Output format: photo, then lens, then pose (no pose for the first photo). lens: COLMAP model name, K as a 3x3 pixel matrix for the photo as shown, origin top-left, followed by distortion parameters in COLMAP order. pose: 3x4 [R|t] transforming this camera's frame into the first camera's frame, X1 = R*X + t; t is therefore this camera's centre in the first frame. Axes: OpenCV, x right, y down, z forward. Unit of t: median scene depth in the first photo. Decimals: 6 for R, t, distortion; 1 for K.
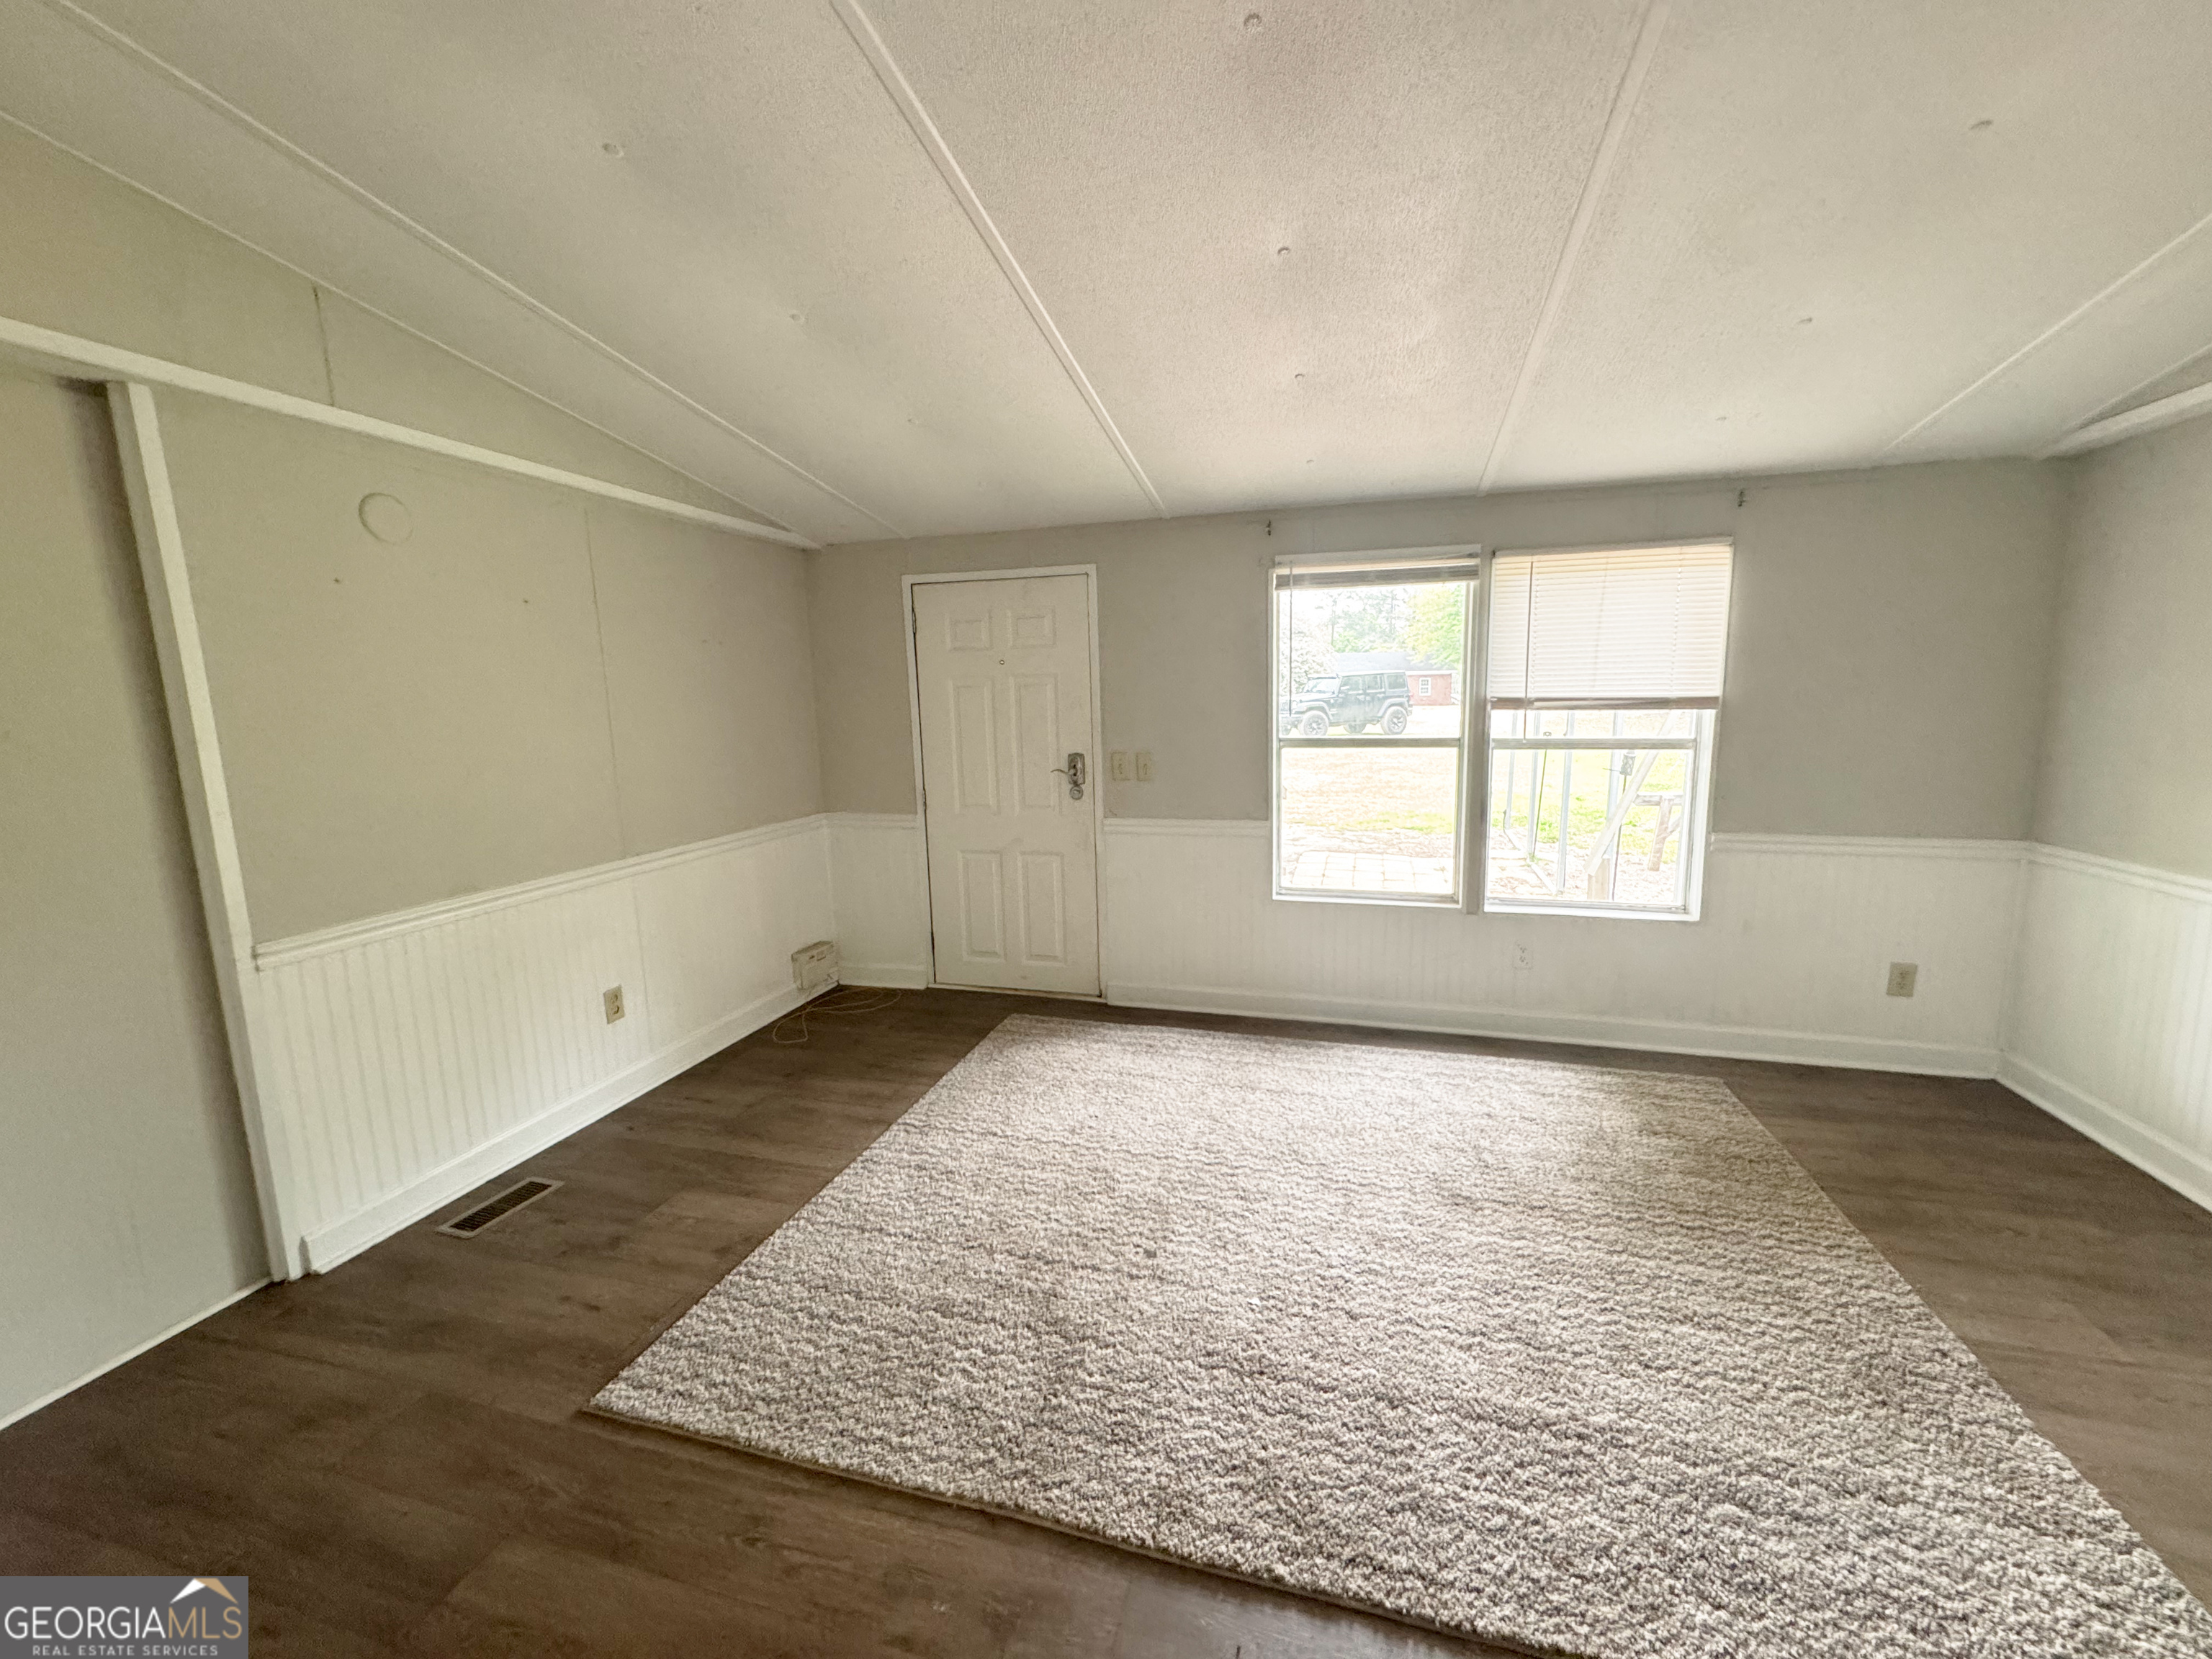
lens RADIAL K [[885.2, 0, 1106.7], [0, 885.2, 823.4], [0, 0, 1]] dist [-0.002023, 0.000473]
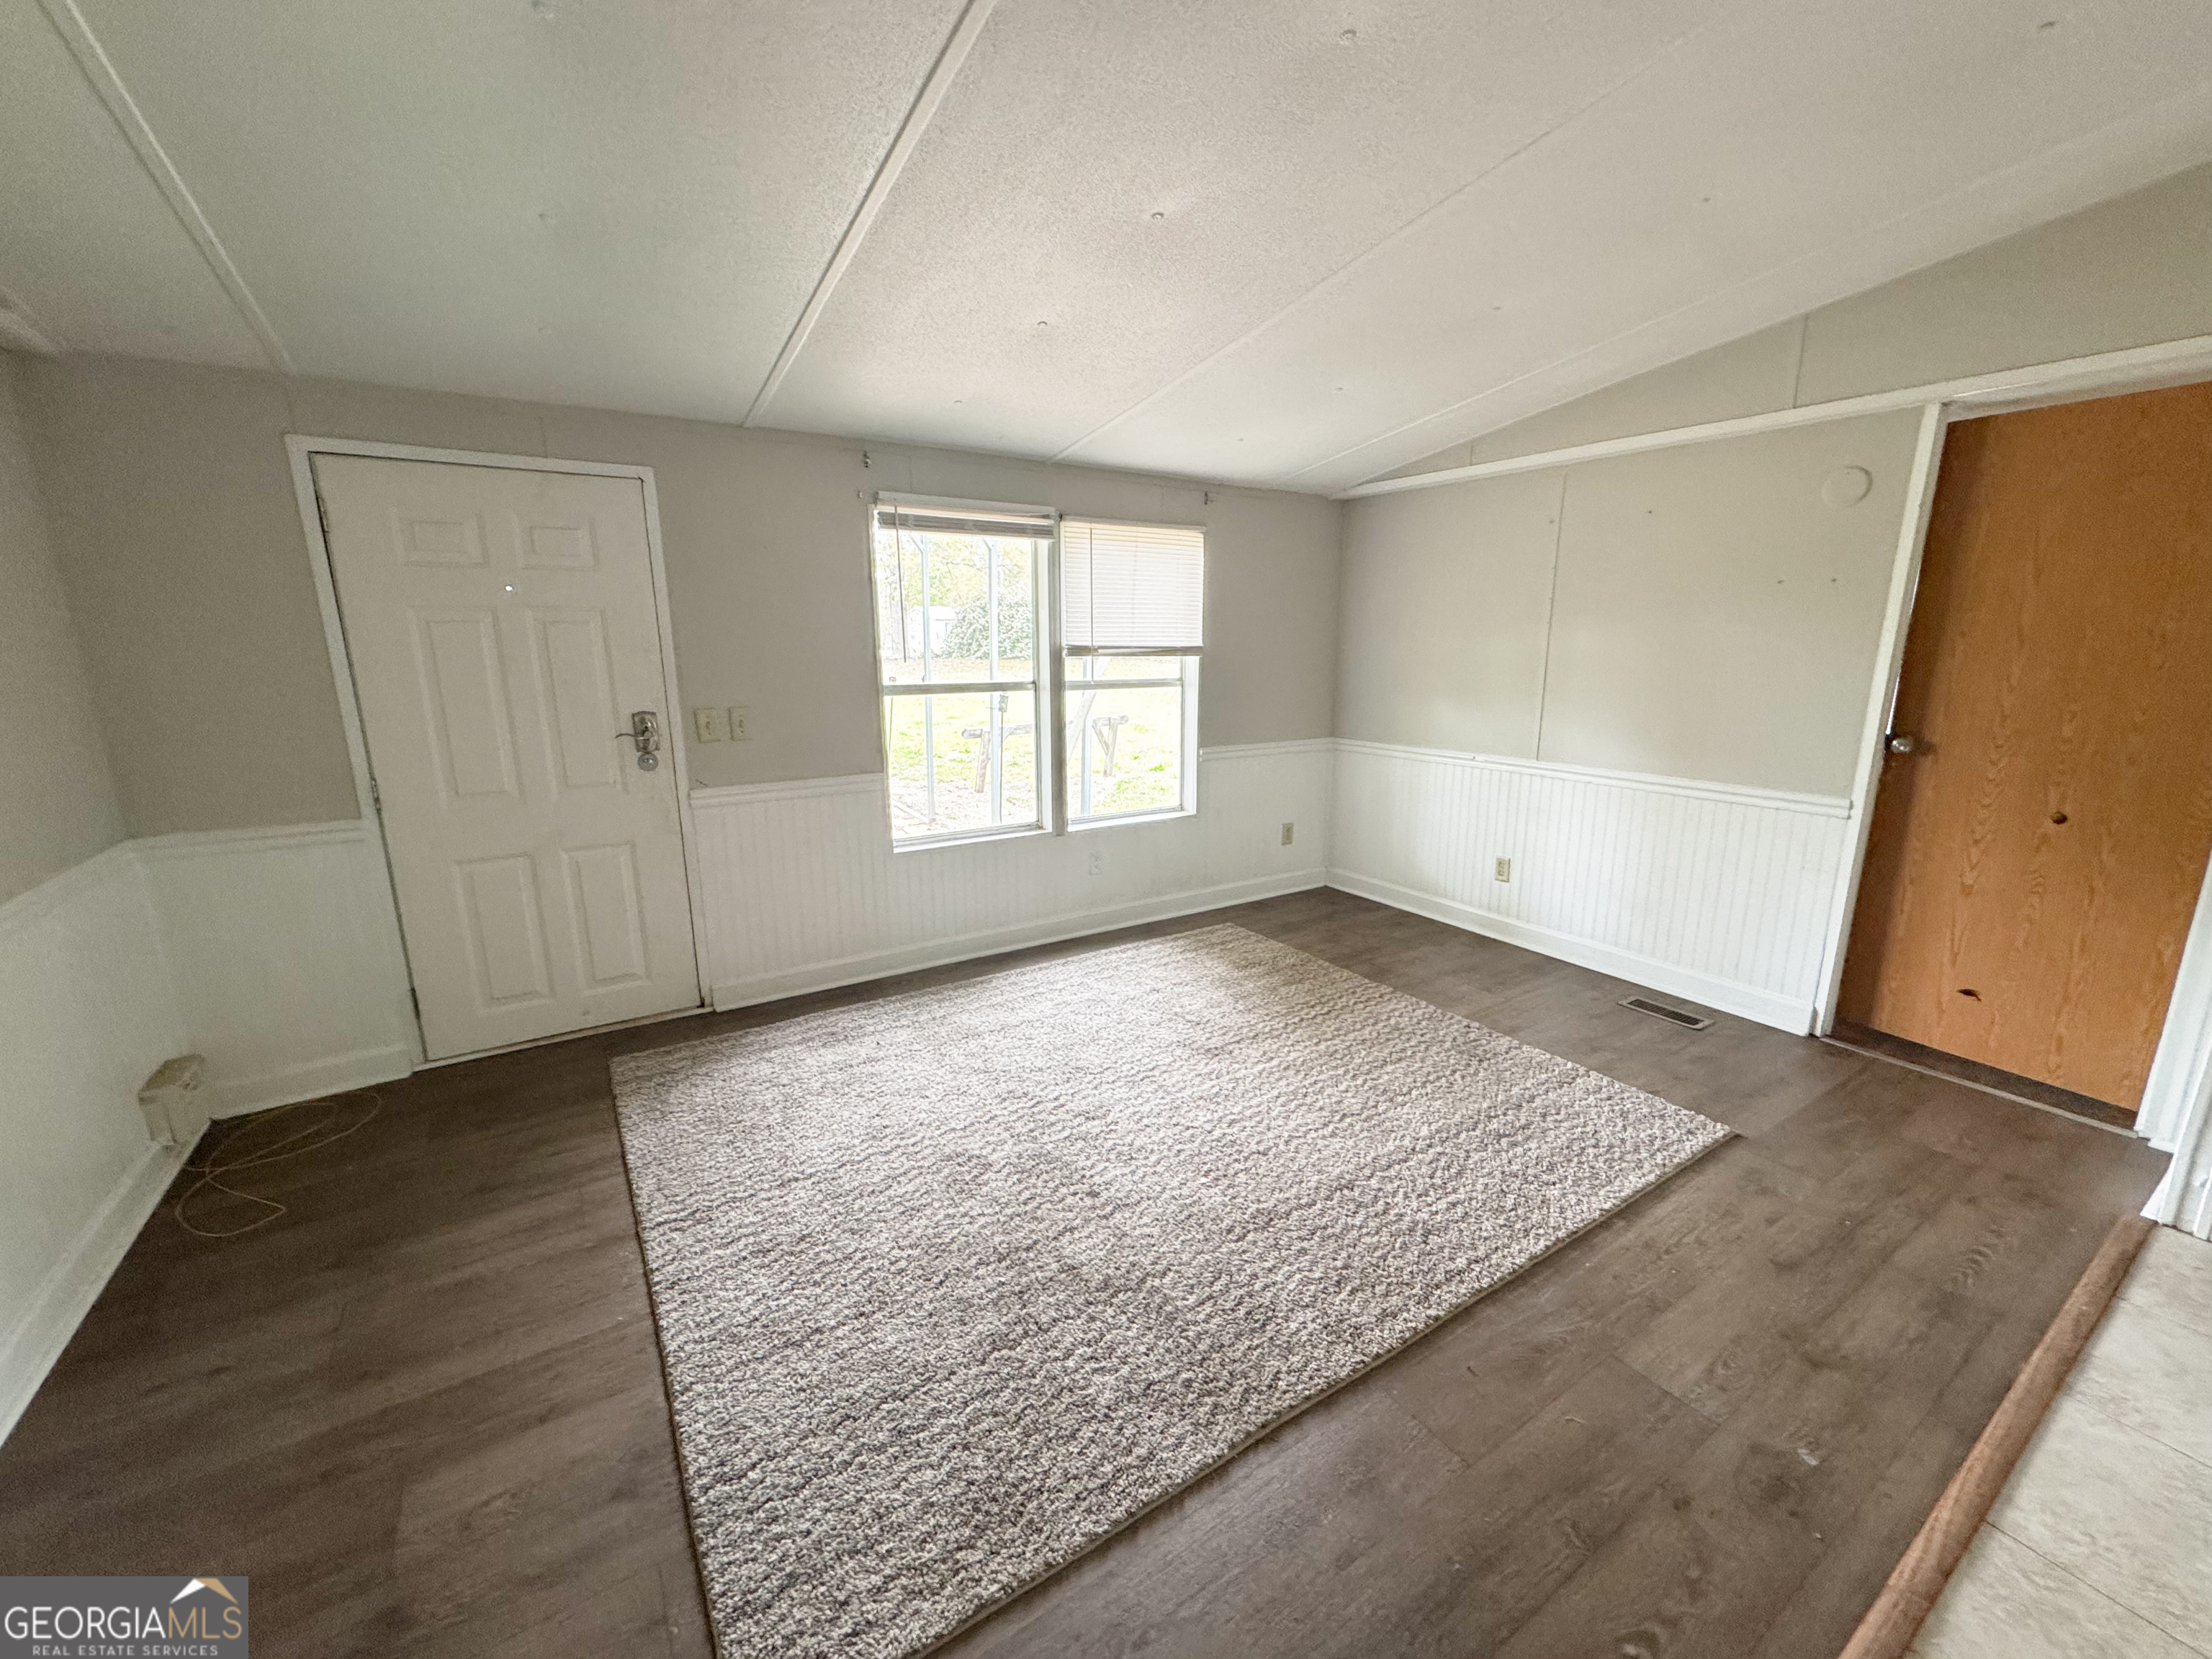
lens RADIAL K [[885.2, 0, 1104.8], [0, 885.2, 825.8], [0, 0, 1]] dist [-0.002023, 0.000473]
pose [[0.655809, -0.140822, 0.741676, -0.434358], [0.095669, 0.990030, 0.103384, -0.025521], [-0.748840, 0.003155, 0.662743, 0.211822]]
